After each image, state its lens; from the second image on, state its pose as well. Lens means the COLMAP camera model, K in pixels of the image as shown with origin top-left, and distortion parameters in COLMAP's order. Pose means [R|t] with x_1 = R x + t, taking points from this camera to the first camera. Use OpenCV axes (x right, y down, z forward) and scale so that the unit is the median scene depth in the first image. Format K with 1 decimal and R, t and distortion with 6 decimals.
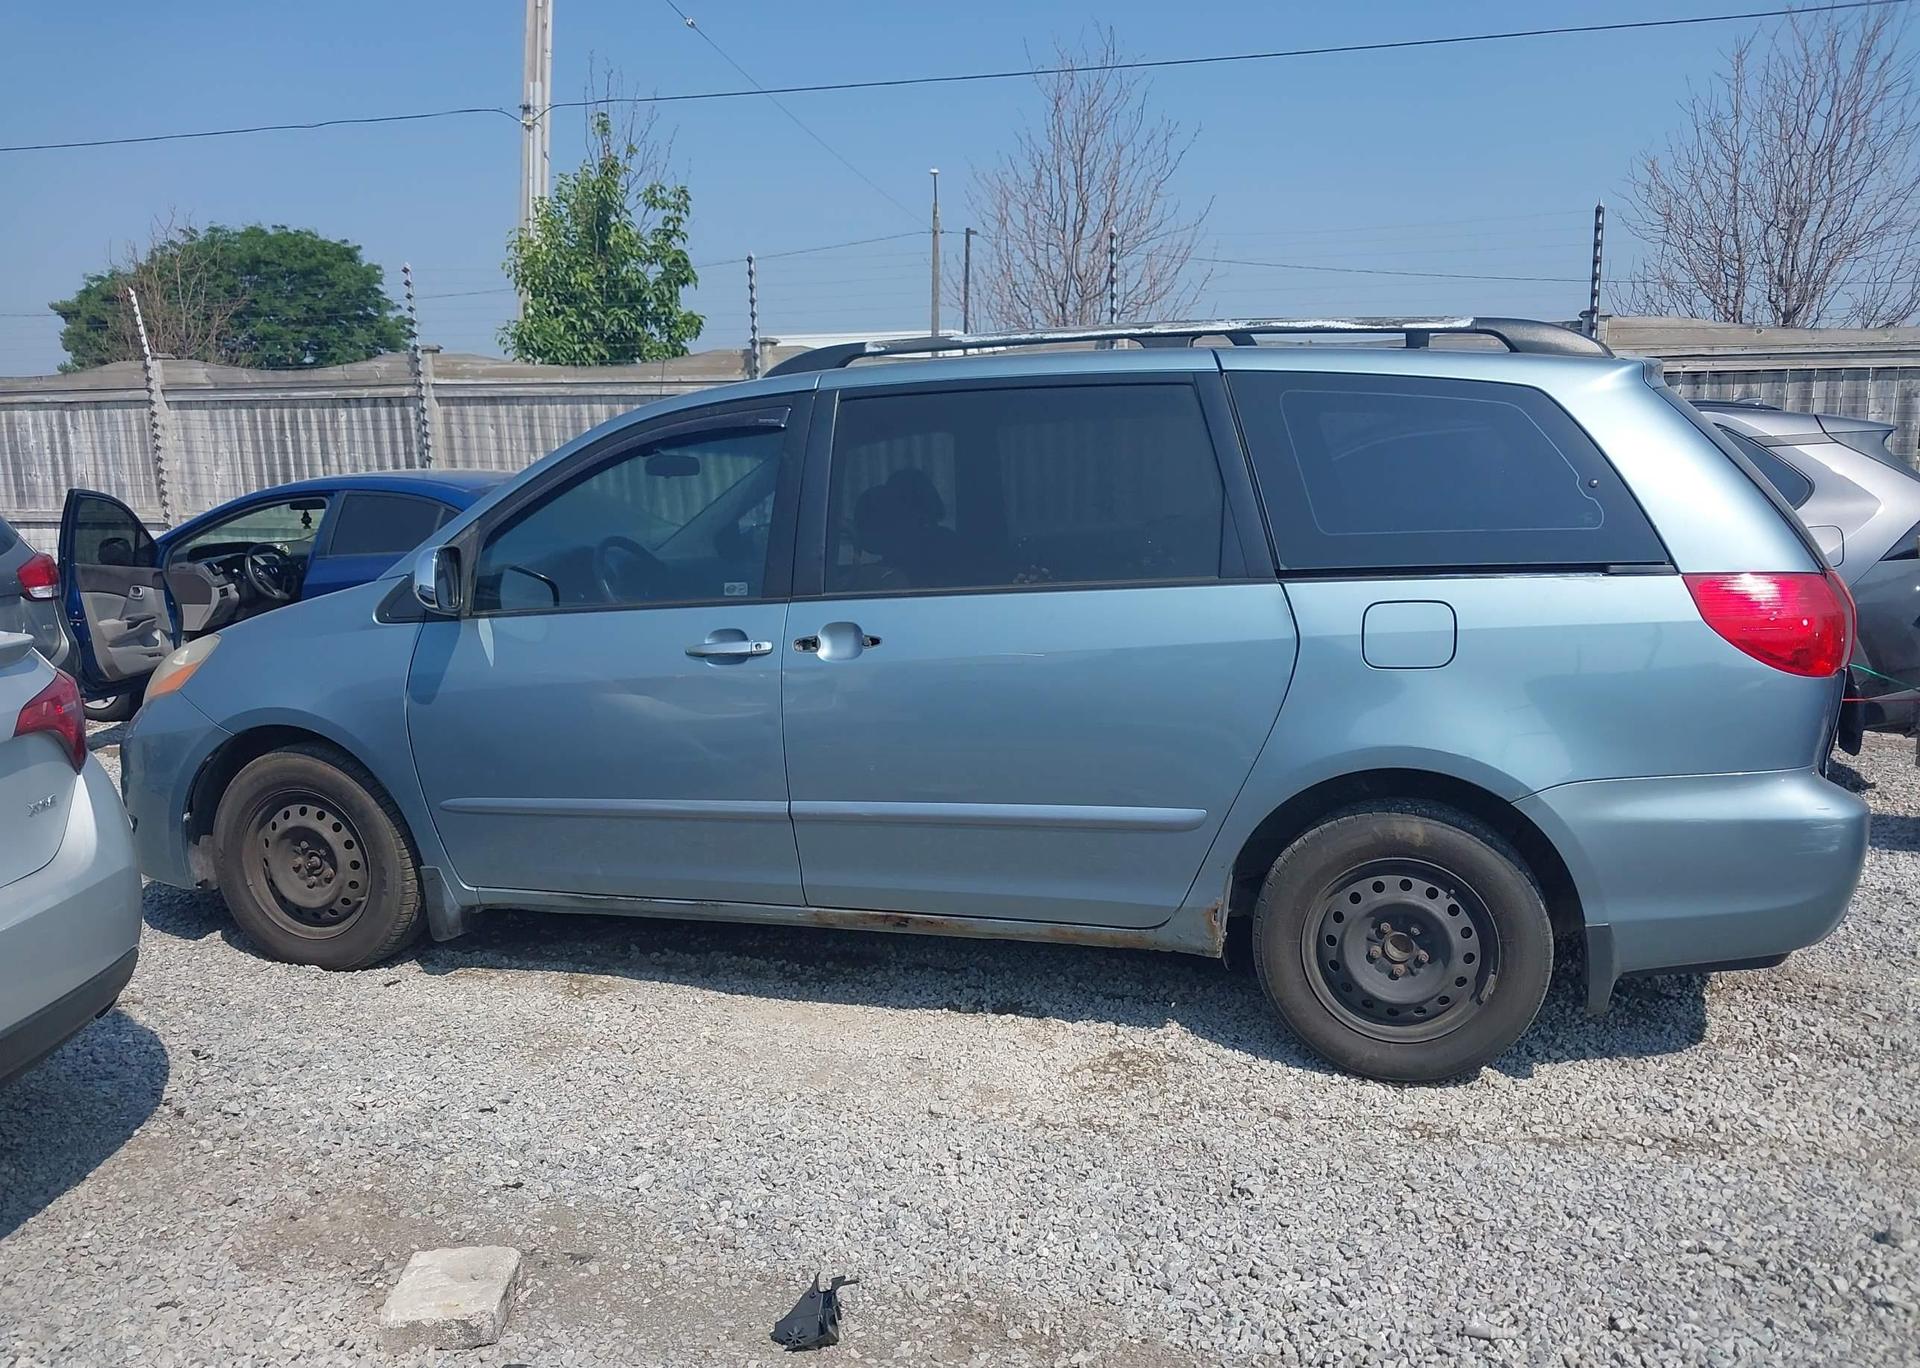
lens RADIAL K [[1659.2, 0, 970.4], [0, 1659.2, 676.2], [0, 0, 1]] dist [0.031544, -0.061504]
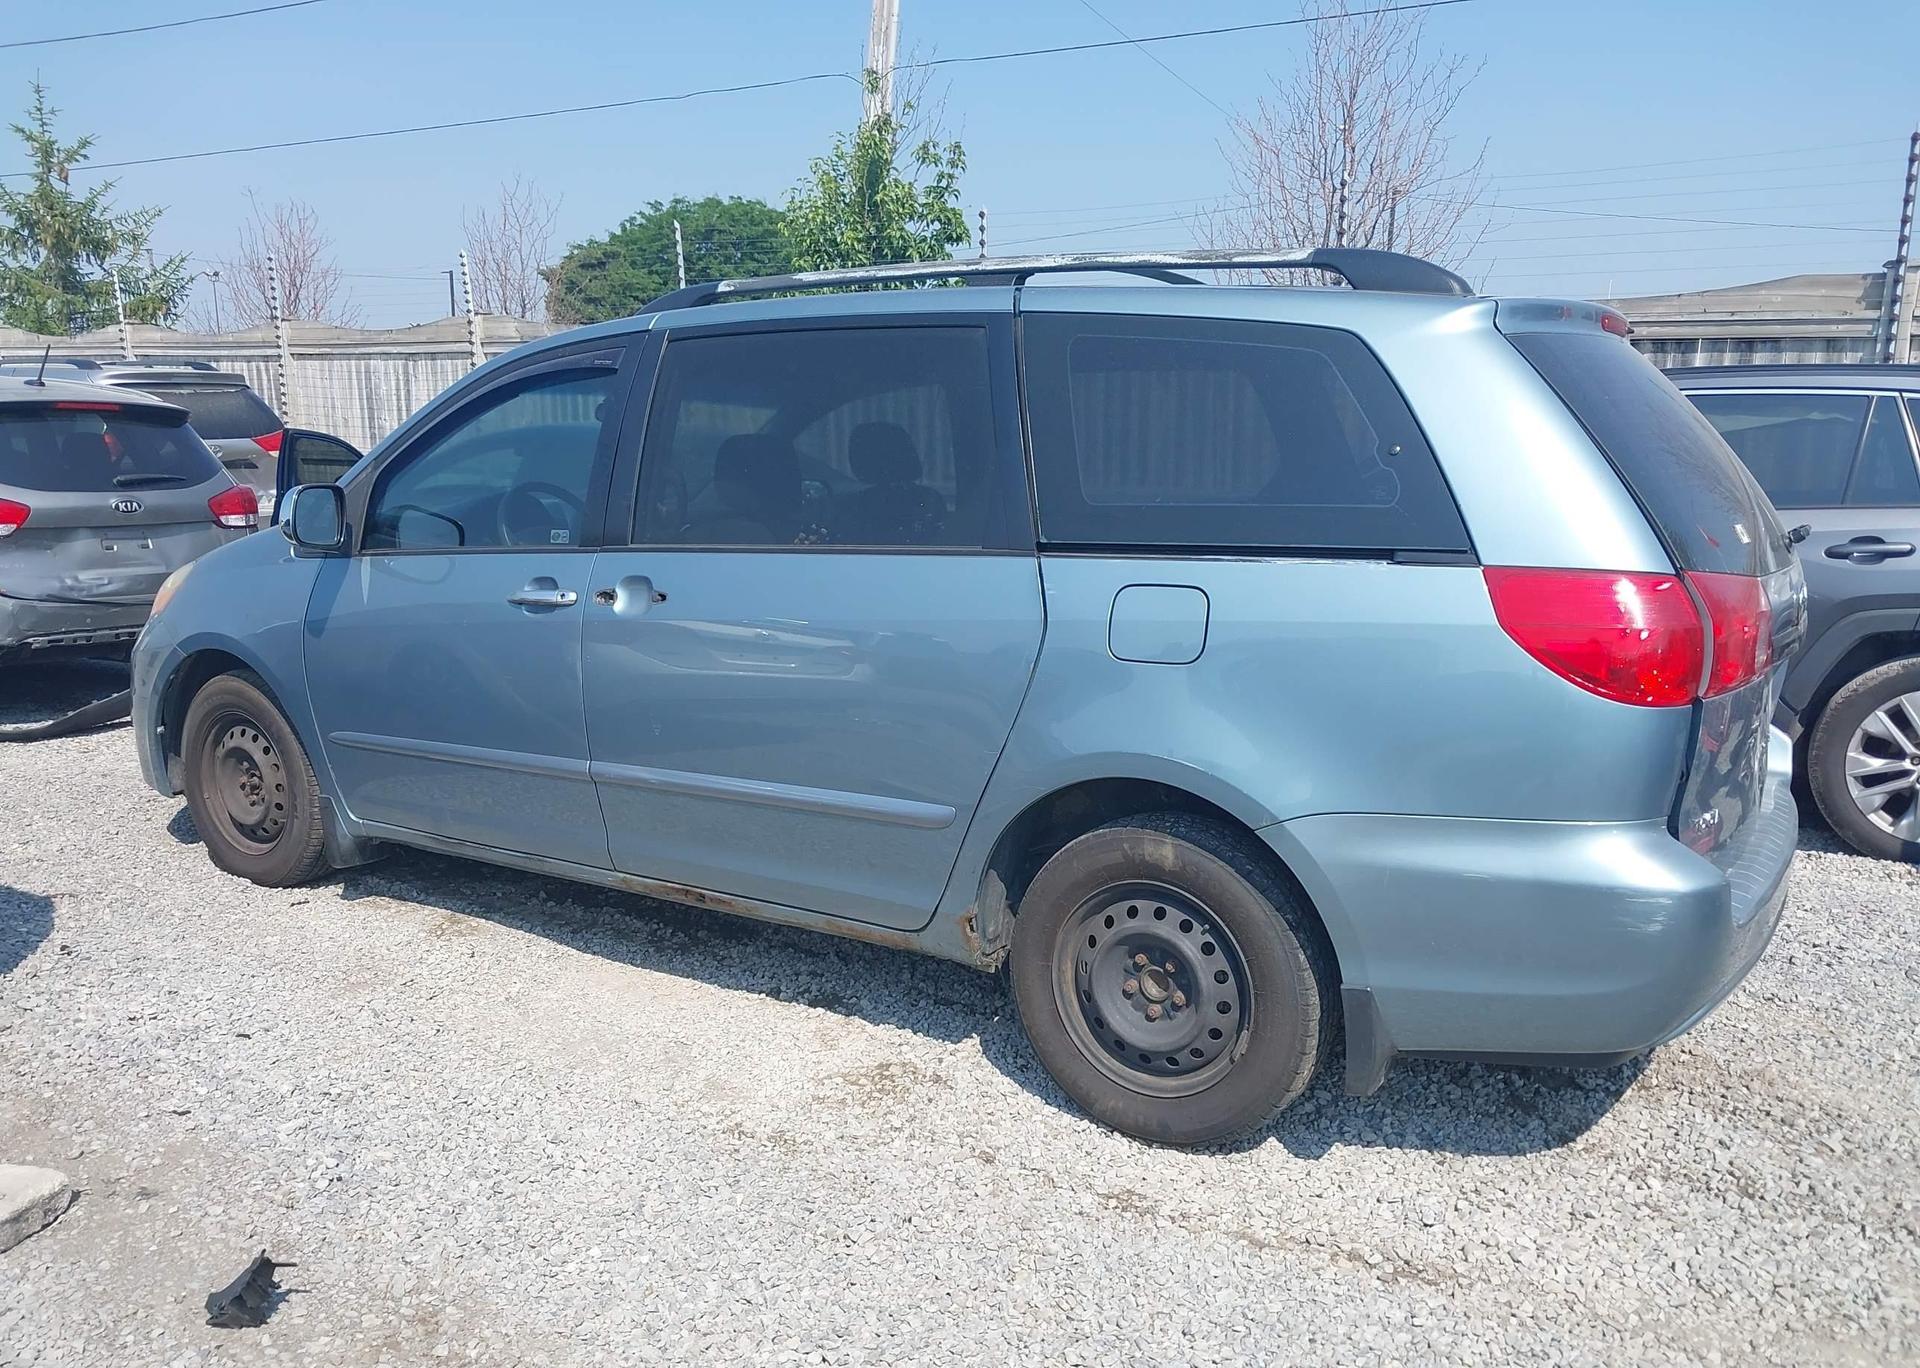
lens RADIAL K [[1654.0, 0, 972.5], [0, 1654.0, 684.4], [0, 0, 1]] dist [0.011898, -0.007686]
pose [[0.956204, 0.069623, -0.284301, 0.370242], [-0.063037, 0.997490, 0.032261, -0.013051], [0.285833, -0.012927, 0.958192, 0.144541]]
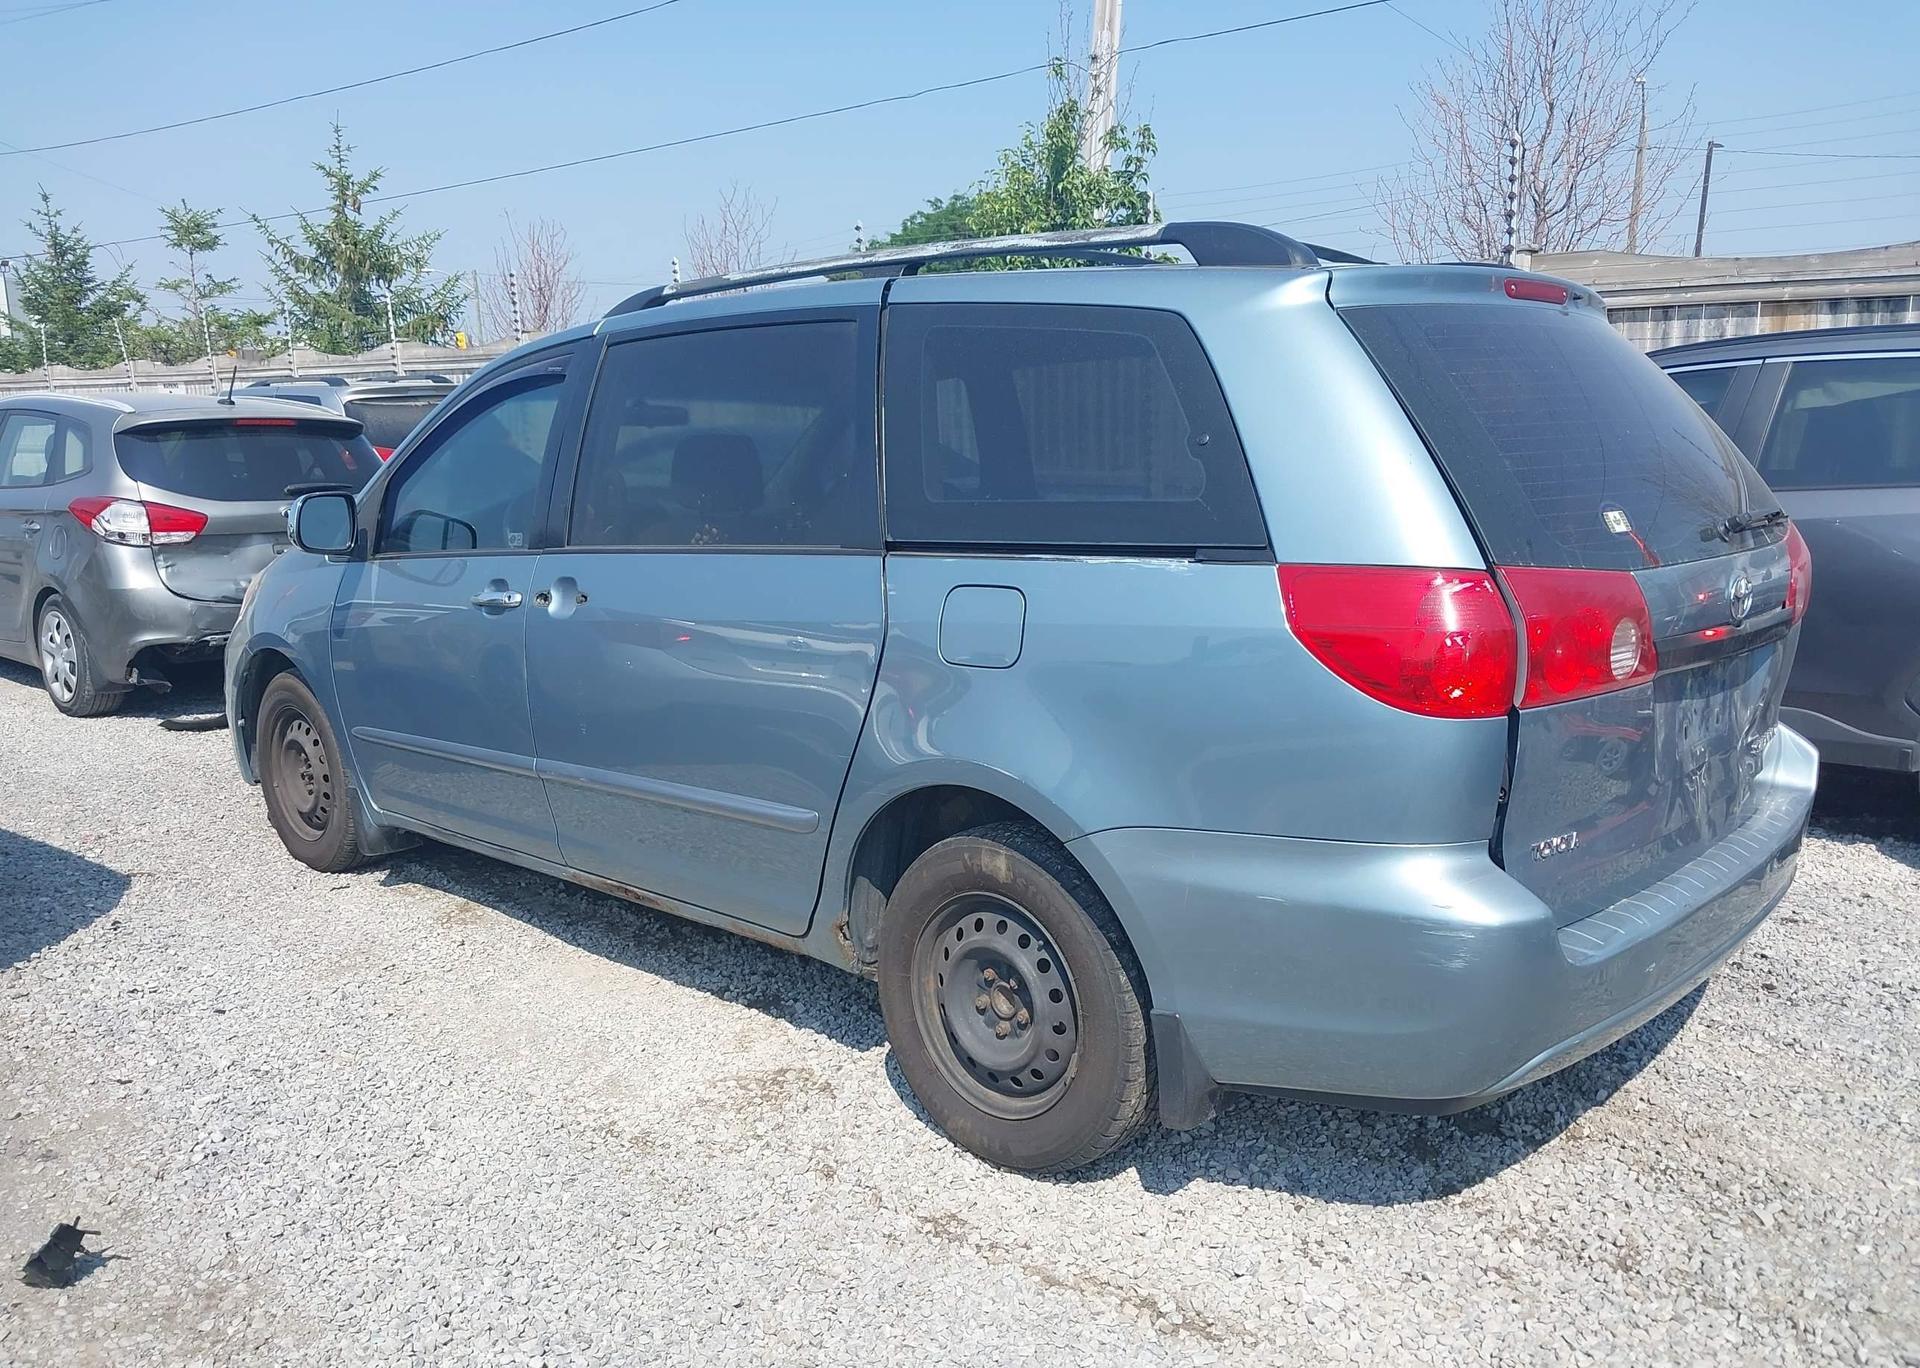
lens RADIAL K [[1659.2, 0, 970.4], [0, 1659.2, 676.2], [0, 0, 1]] dist [0.031544, -0.061504]
pose [[0.880540, 0.072790, -0.468349, 0.573115], [-0.058463, 0.997271, 0.045078, -0.031930], [0.470352, -0.012311, 0.882393, 0.250074]]
